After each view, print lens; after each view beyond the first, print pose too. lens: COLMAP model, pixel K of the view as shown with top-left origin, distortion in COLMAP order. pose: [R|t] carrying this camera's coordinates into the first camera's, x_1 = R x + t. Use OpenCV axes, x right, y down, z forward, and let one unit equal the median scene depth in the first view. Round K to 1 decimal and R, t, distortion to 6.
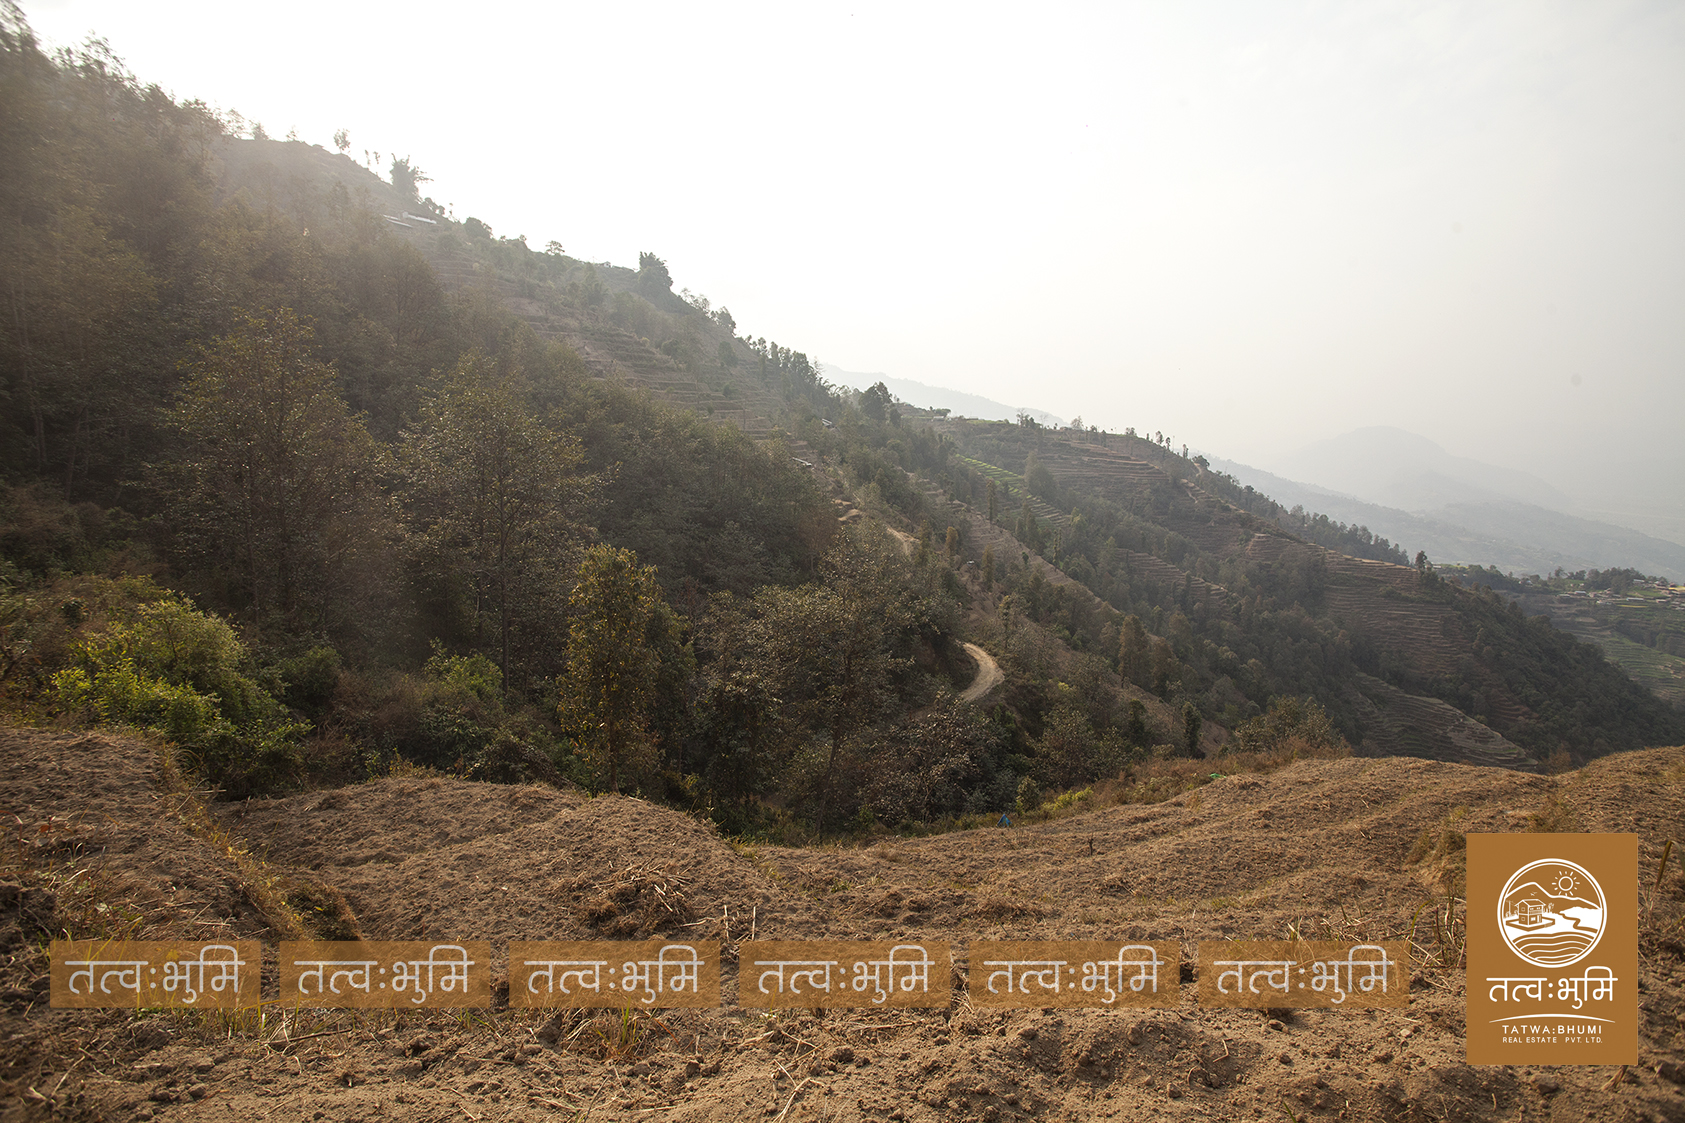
lens RADIAL K [[830.6, 0, 844.7], [0, 830.6, 545.5], [0, 0, 1]] dist [-0.040764, 0.018175]
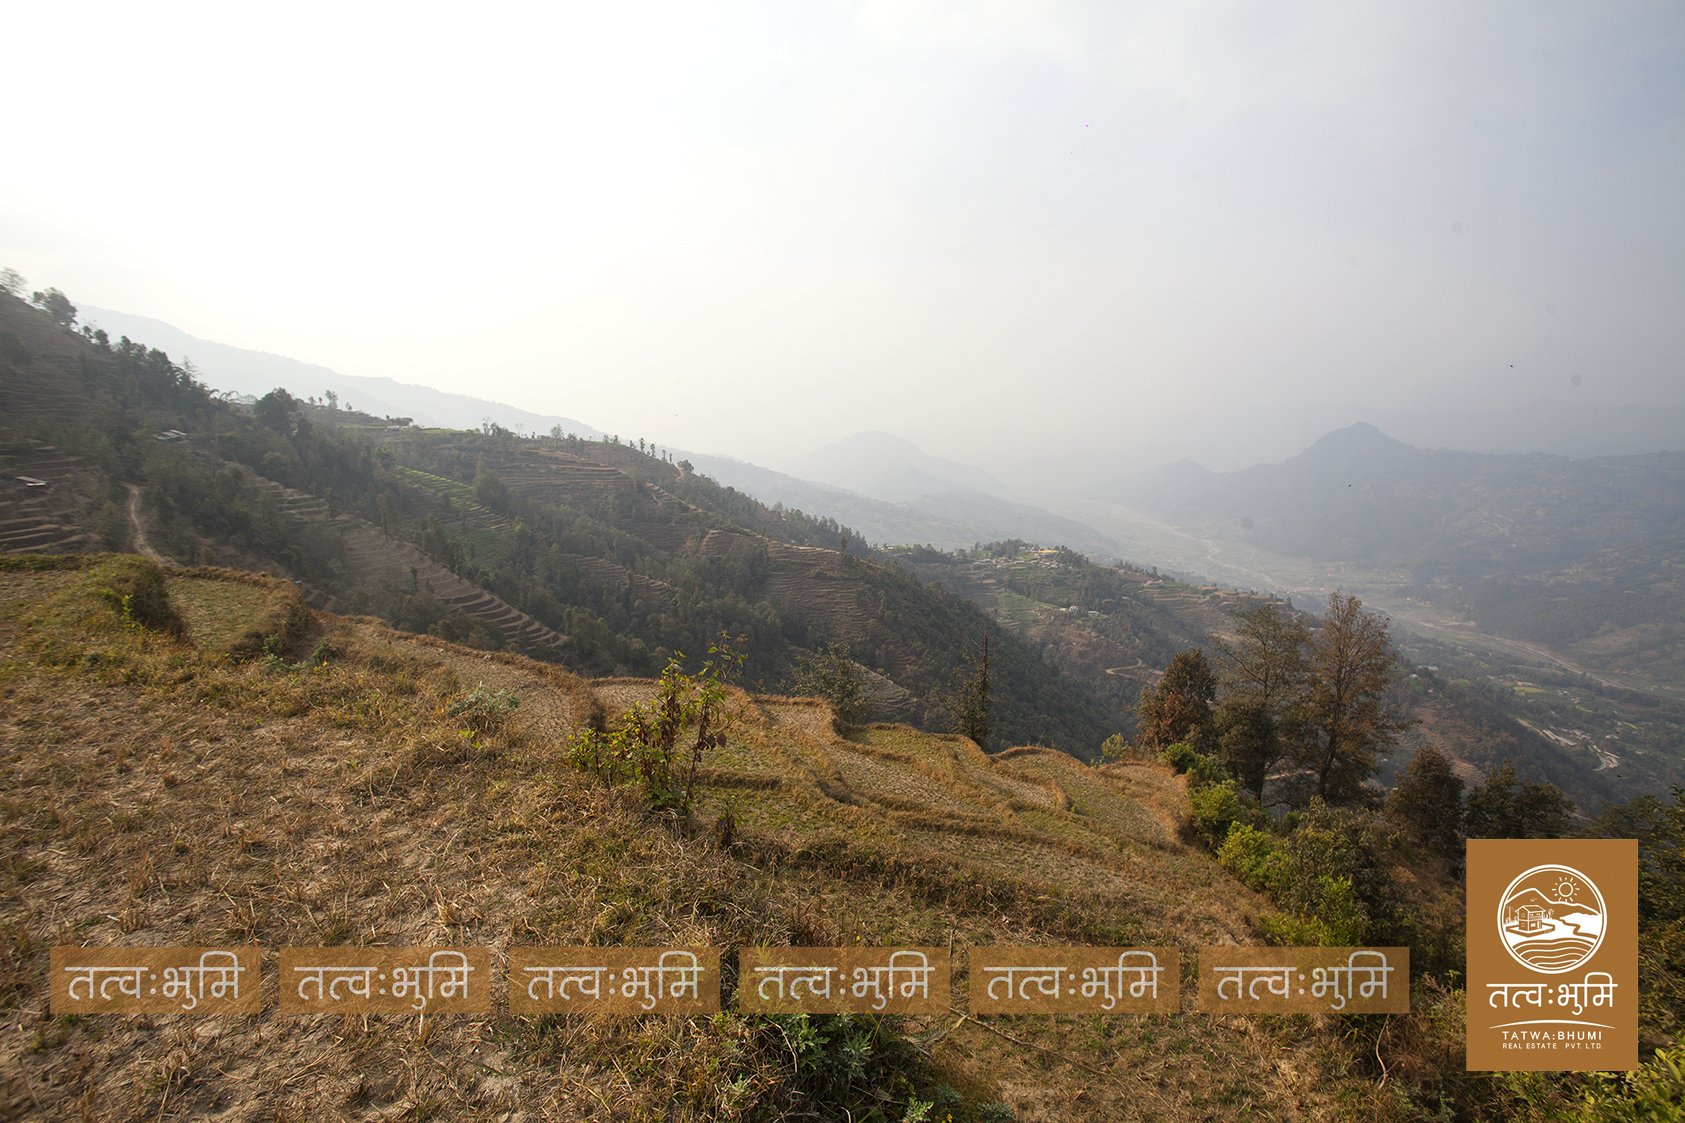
lens RADIAL K [[830.6, 0, 846.2], [0, 830.6, 554.8], [0, 0, 1]] dist [-0.040764, 0.018175]
pose [[0.867057, -0.077579, 0.492132, 0.103696], [0.077198, 0.996792, 0.021123, 0.007120], [-0.492192, 0.019677, 0.870264, -0.039771]]
